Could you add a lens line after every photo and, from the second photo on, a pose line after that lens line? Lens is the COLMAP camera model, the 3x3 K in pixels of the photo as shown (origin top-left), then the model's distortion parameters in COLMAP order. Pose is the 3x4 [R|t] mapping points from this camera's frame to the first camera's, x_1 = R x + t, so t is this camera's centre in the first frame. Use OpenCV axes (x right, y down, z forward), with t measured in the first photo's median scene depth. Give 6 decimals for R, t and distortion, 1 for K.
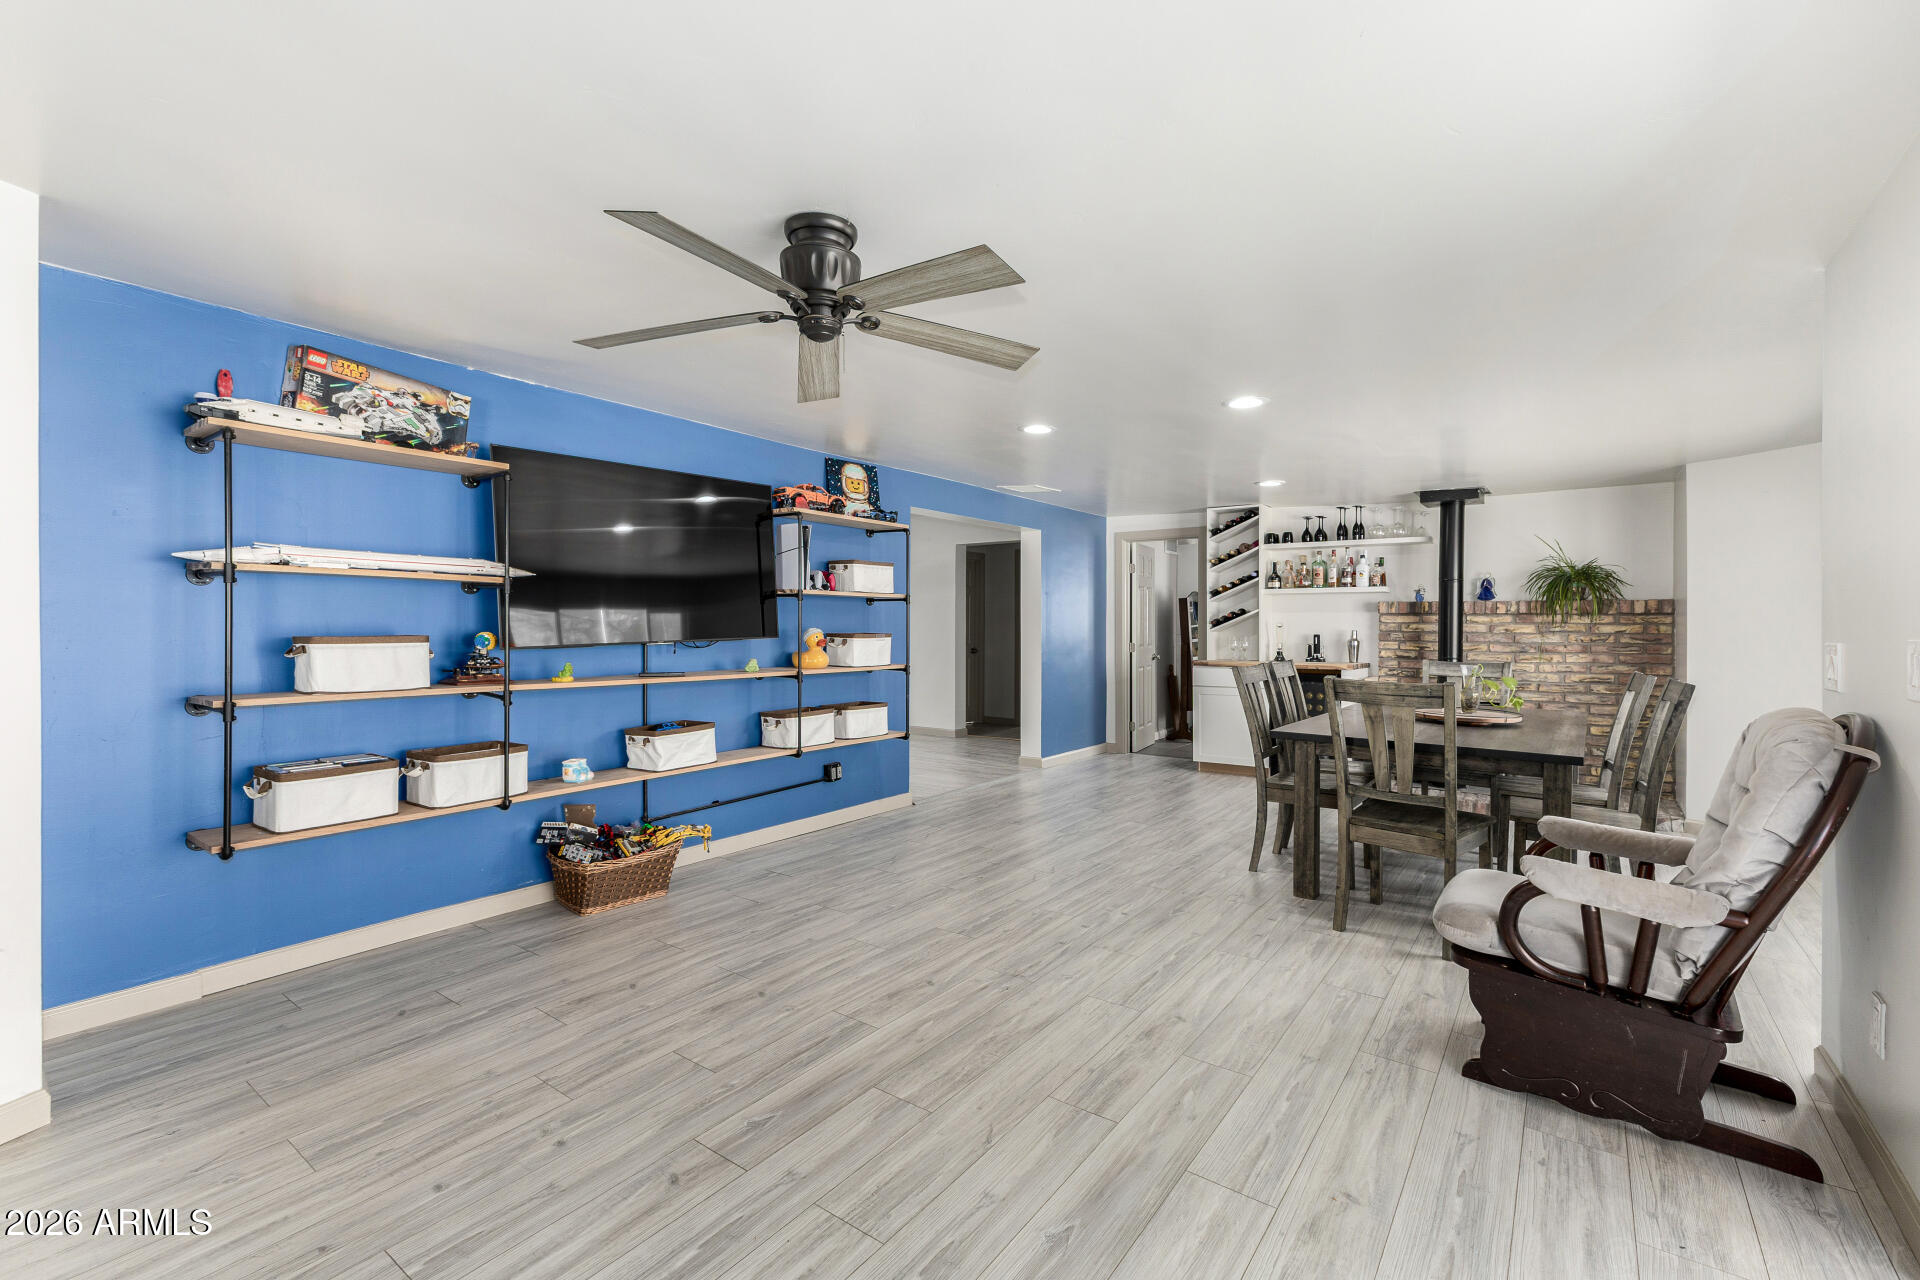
lens RADIAL K [[830.1, 0, 966.2], [0, 830.1, 643.9], [0, 0, 1]] dist [0.016237, -0.002646]
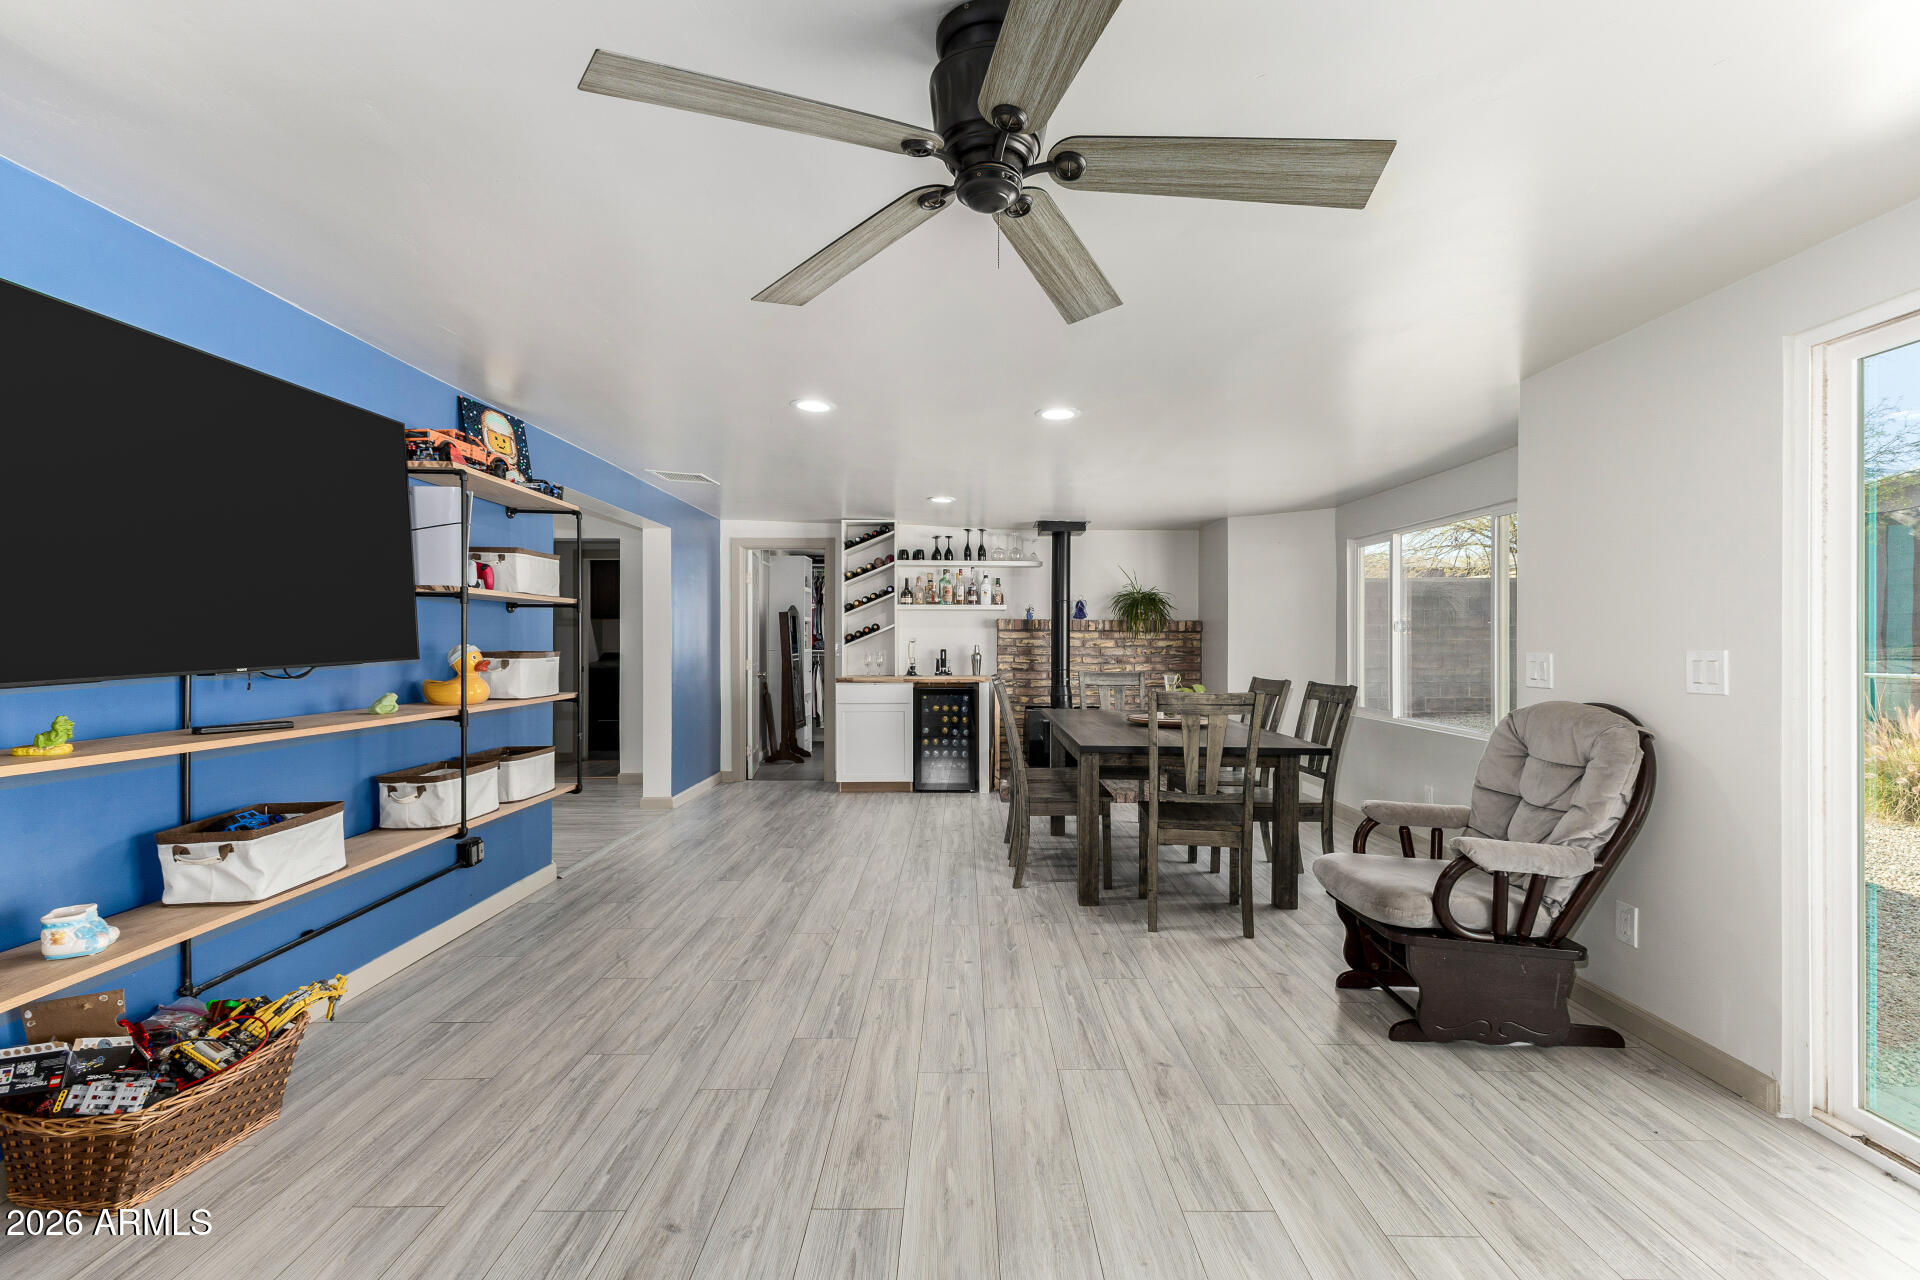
lens RADIAL K [[830.1, 0, 966.2], [0, 830.1, 643.9], [0, 0, 1]] dist [0.016237, -0.002646]
pose [[0.802919, -0.001571, 0.596086, -0.253501], [0.011935, 0.999838, -0.013441, -0.004667], [-0.595968, 0.017906, 0.802808, 0.202724]]
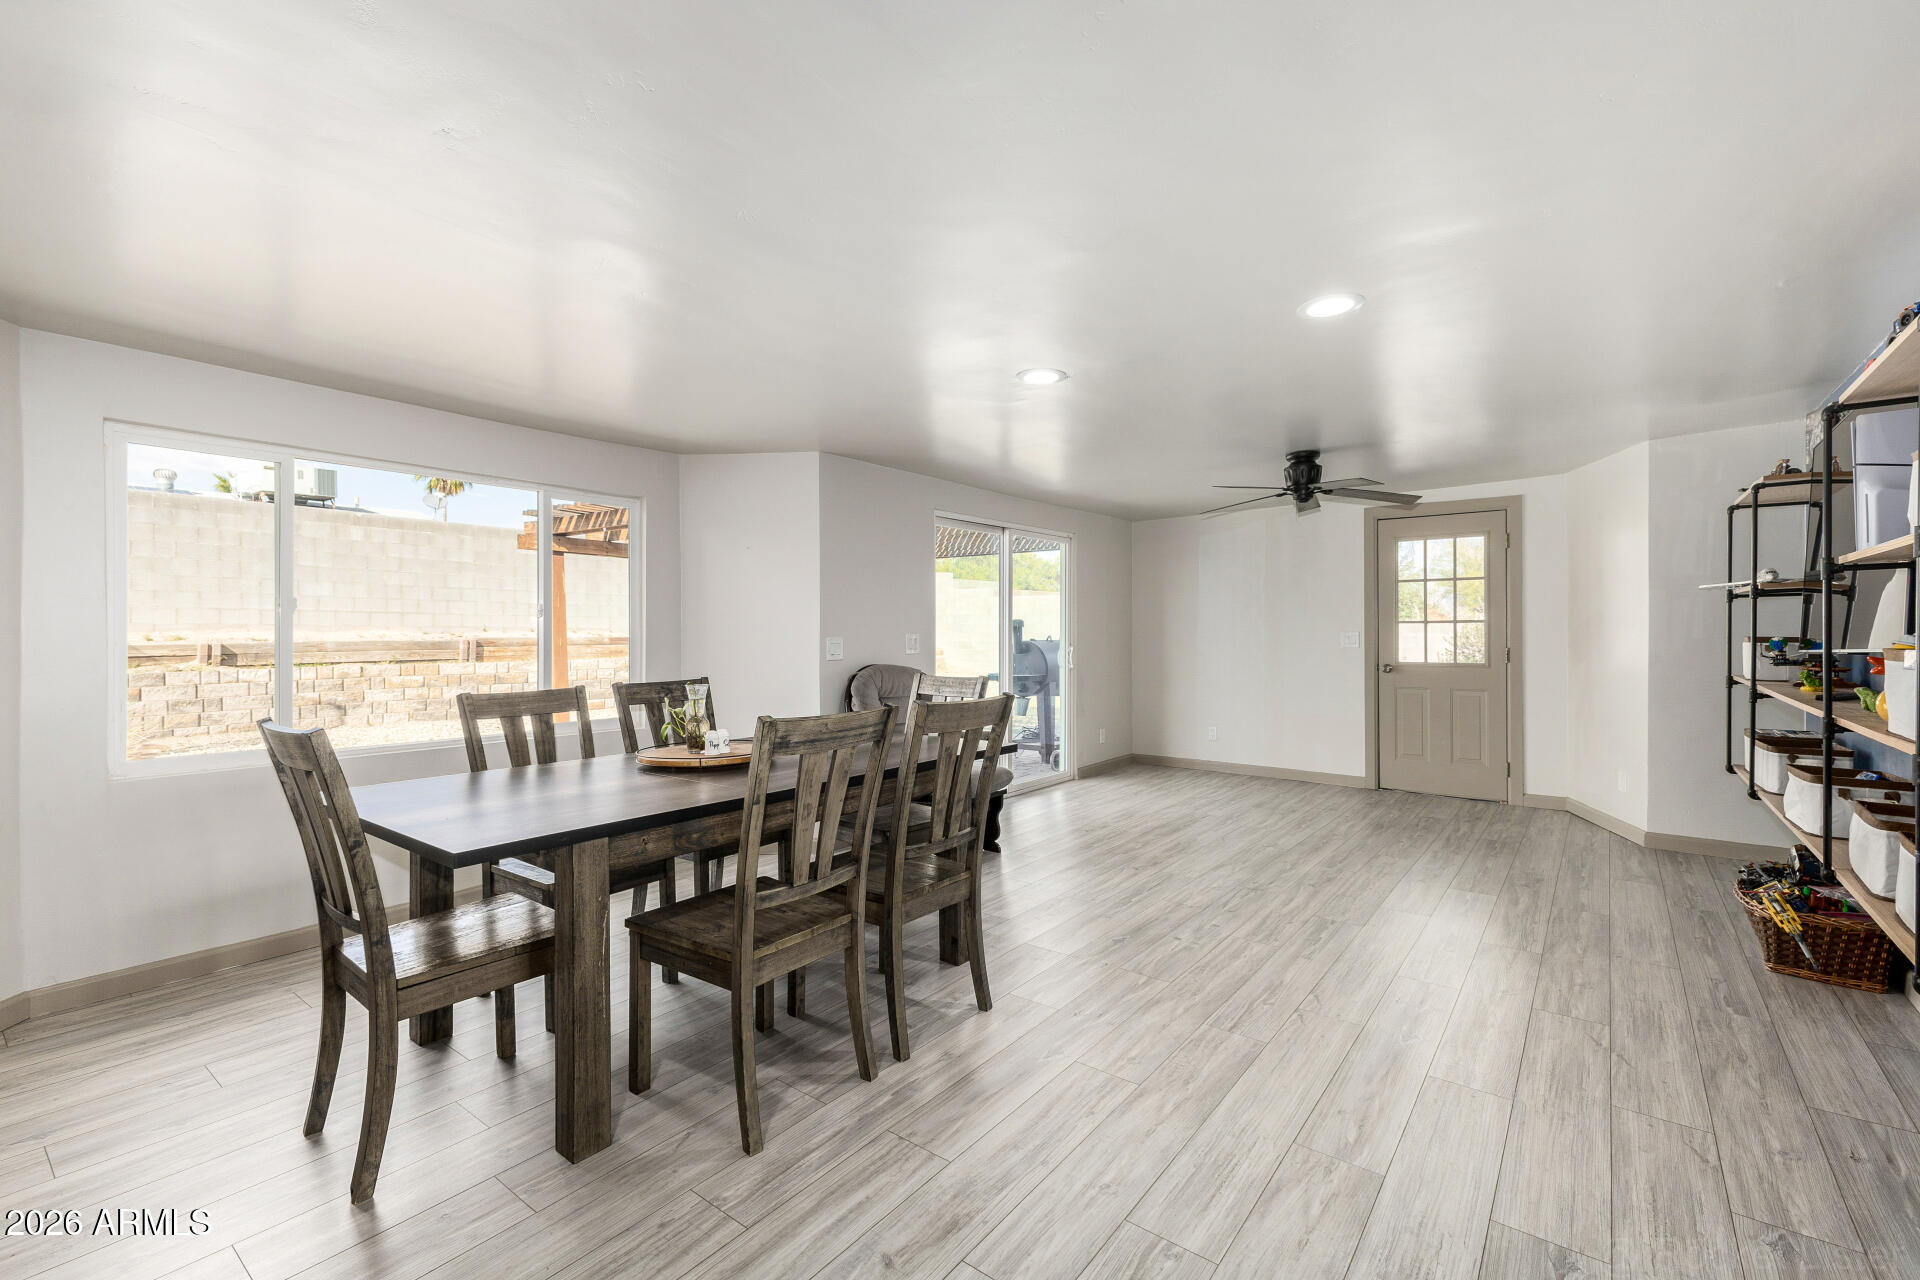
lens RADIAL K [[830.1, 0, 966.2], [0, 830.1, 643.9], [0, 0, 1]] dist [0.016237, -0.002646]
pose [[-0.999754, -0.000029, 0.022181, 0.296885], [0.000840, 0.999231, 0.039199, -0.029725], [-0.022165, 0.039208, -0.998985, 1.407296]]
